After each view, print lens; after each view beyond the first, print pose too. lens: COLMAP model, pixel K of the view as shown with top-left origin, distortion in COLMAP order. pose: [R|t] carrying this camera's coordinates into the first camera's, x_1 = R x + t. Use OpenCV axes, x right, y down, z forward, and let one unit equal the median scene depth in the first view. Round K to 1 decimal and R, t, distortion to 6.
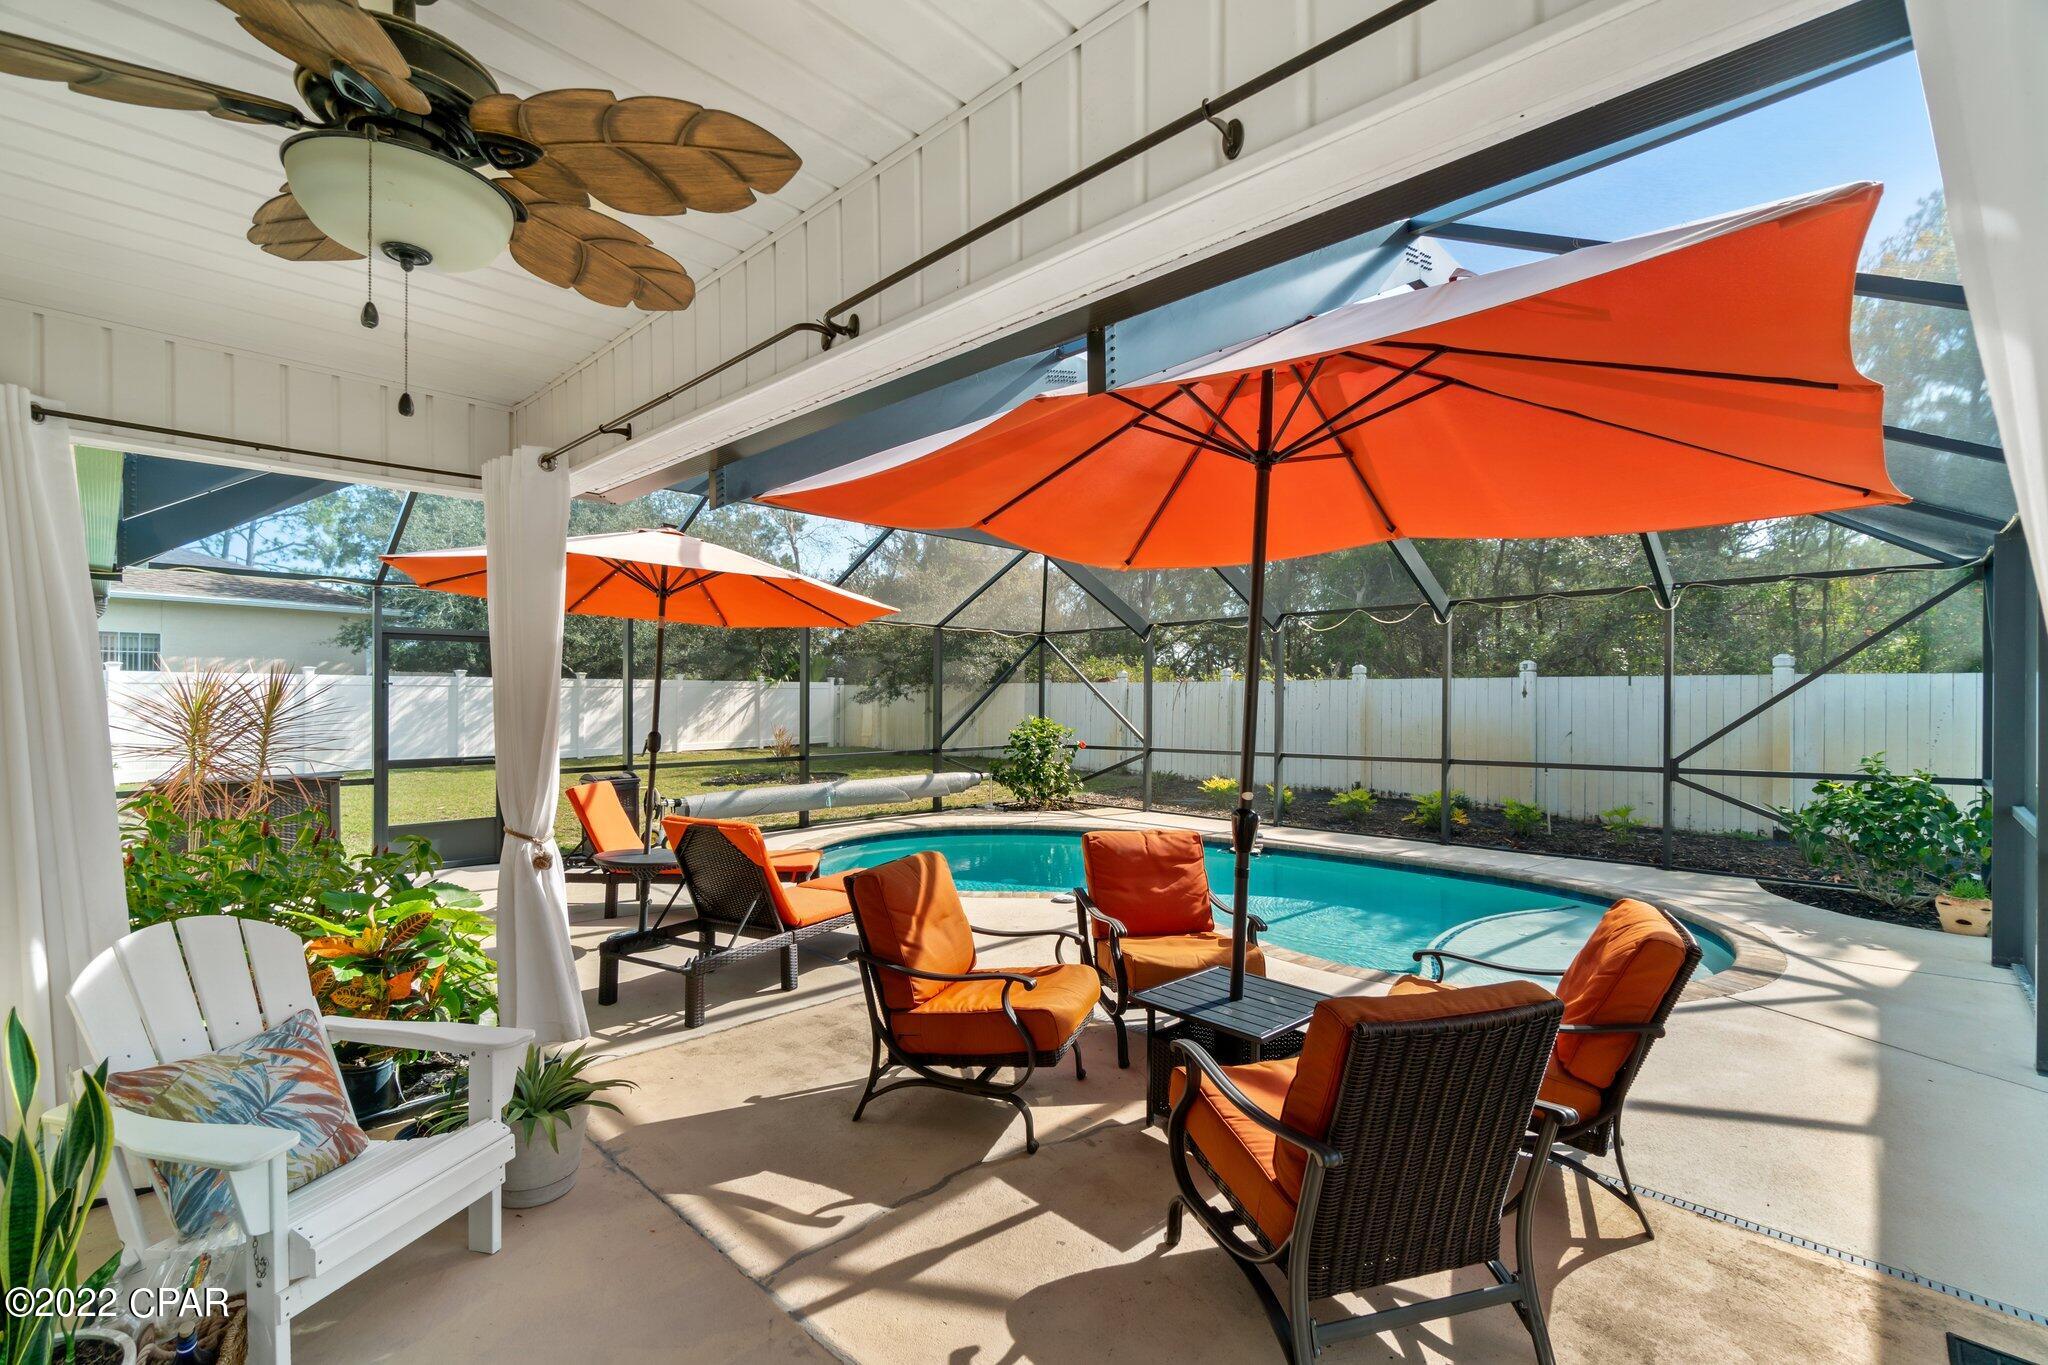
lens RADIAL K [[883.2, 0, 1027.4], [0, 883.2, 685.4], [0, 0, 1]] dist [-0.002338, 0.000059]
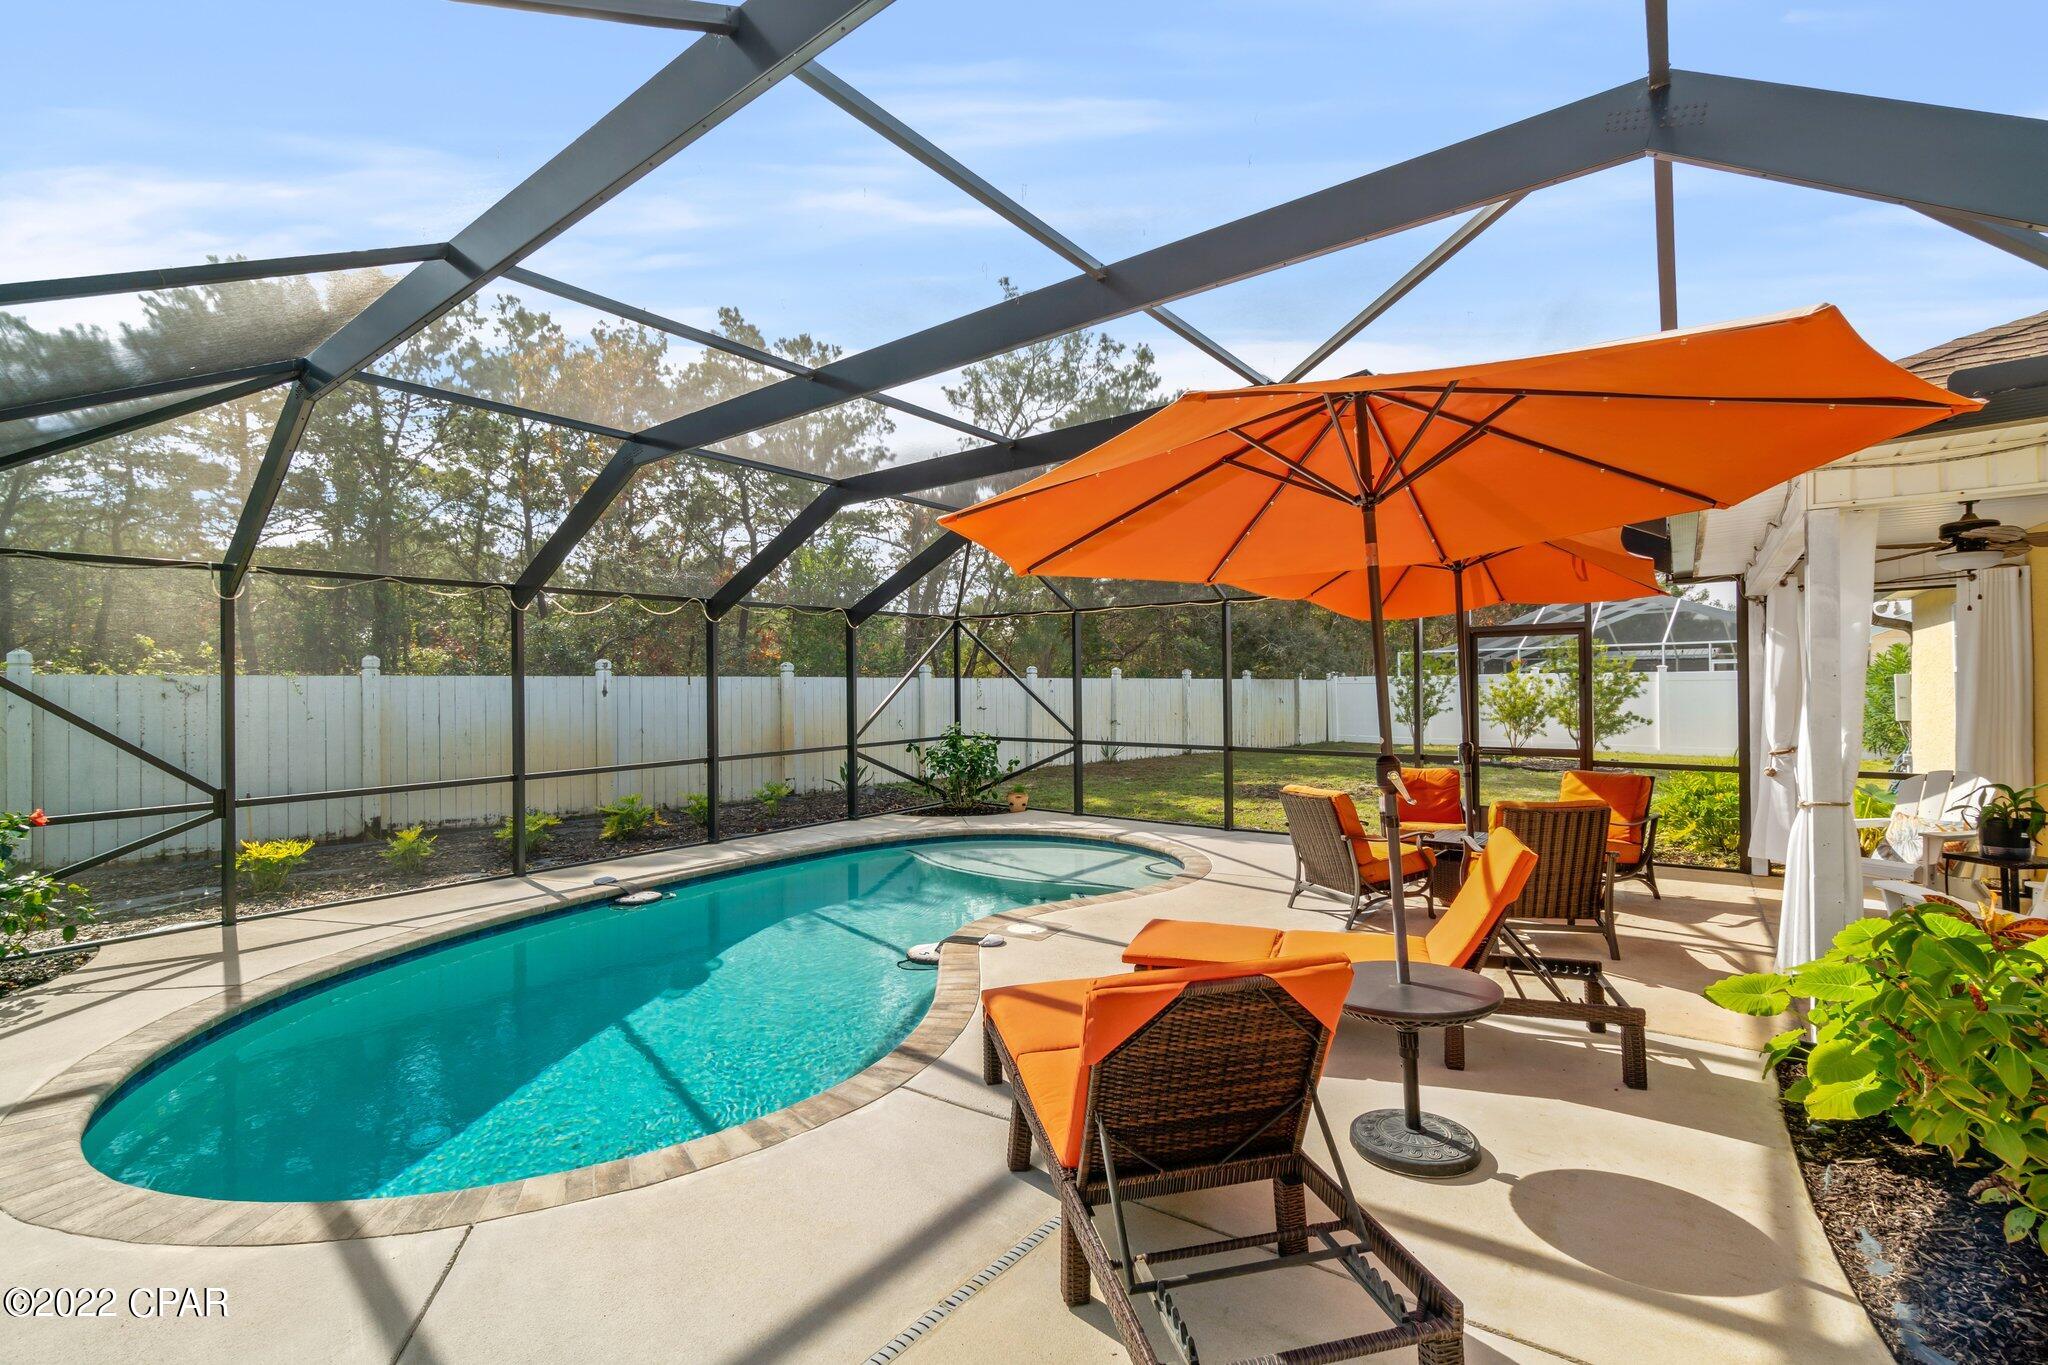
lens RADIAL K [[870.6, 0, 1024.0], [0, 870.6, 682.5], [0, 0, 1]] dist [-0.000480, 0.000022]
pose [[-0.104256, 0.010454, 0.994496, -0.617648], [-0.000478, 0.999944, -0.010561, 0.010418], [-0.994550, -0.001576, -0.104245, 0.841521]]
